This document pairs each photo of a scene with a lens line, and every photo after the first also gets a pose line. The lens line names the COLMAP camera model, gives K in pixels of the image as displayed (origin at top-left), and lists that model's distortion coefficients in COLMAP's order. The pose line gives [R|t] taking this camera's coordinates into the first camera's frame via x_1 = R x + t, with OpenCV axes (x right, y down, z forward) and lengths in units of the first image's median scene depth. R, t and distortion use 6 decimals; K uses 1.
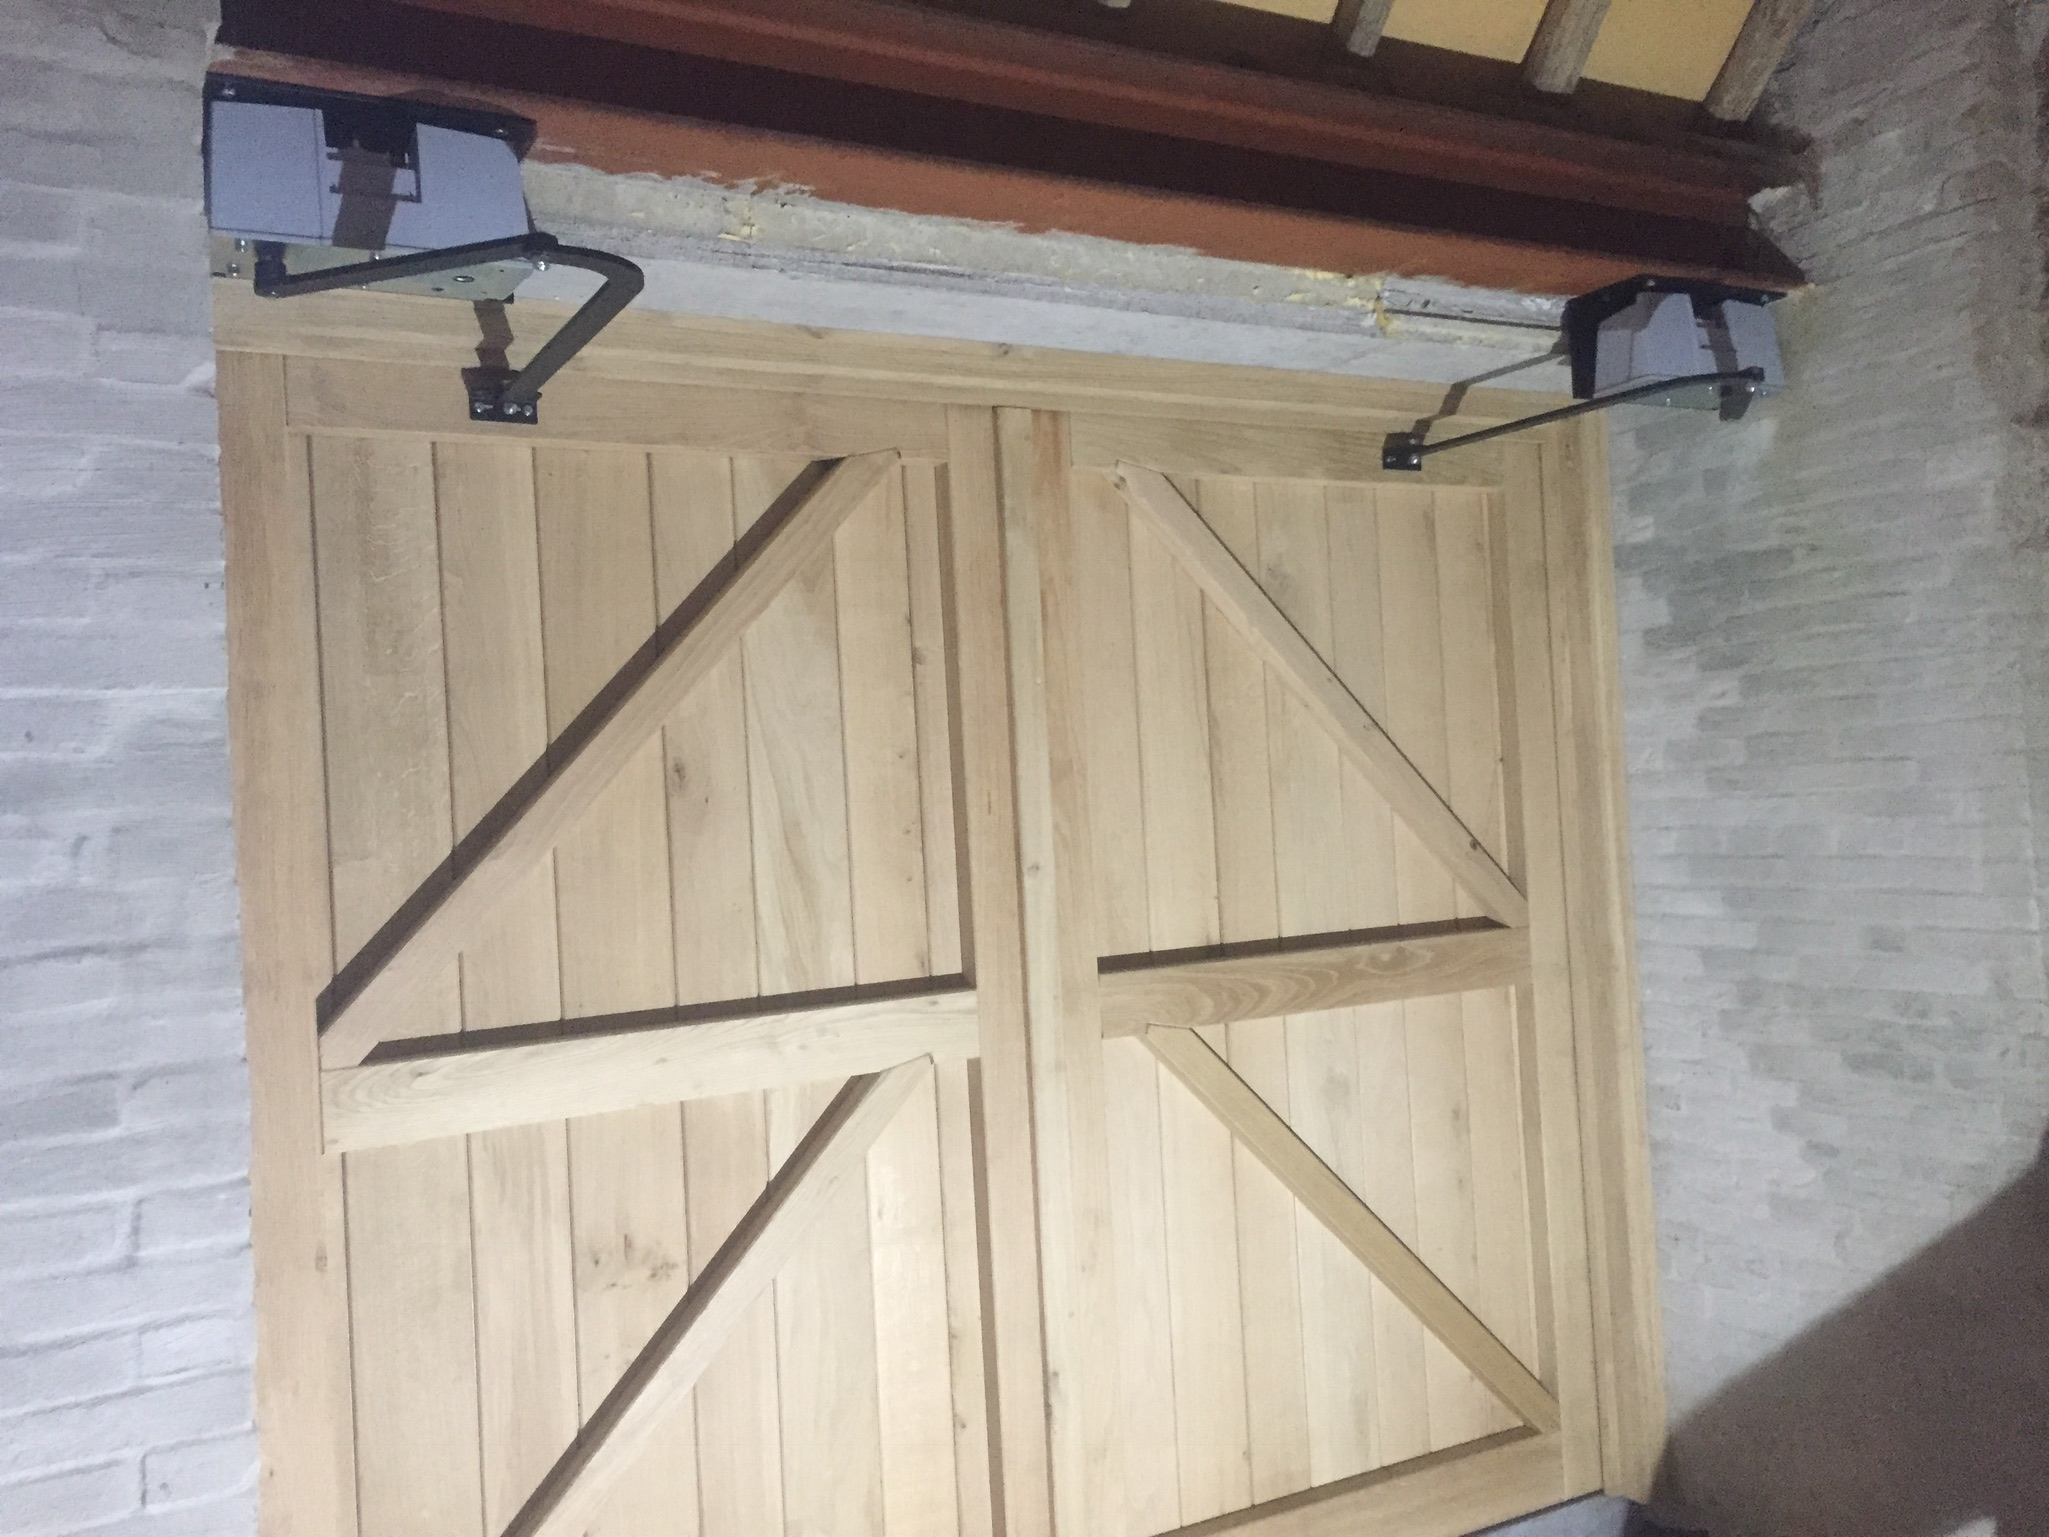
lens RADIAL K [[1721.0, 0, 1030.6], [0, 1721.0, 770.2], [0, 0, 1]] dist [0.060972, -0.071605]
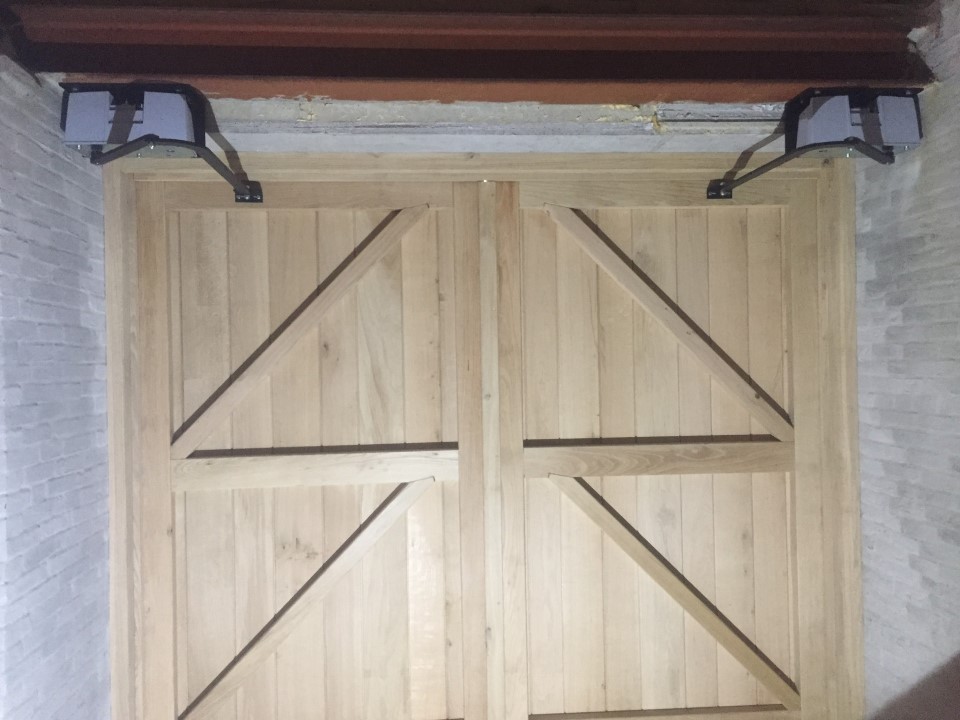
lens RADIAL K [[806.3, 0, 472.4], [0, 806.3, 360.8], [0, 0, 1]] dist [0.060972, -0.071605]
pose [[0.907266, 0.038151, -0.418823, 0.399464], [-0.025420, 0.999031, 0.035937, -0.022538], [0.419788, -0.021958, 0.907357, 0.074365]]
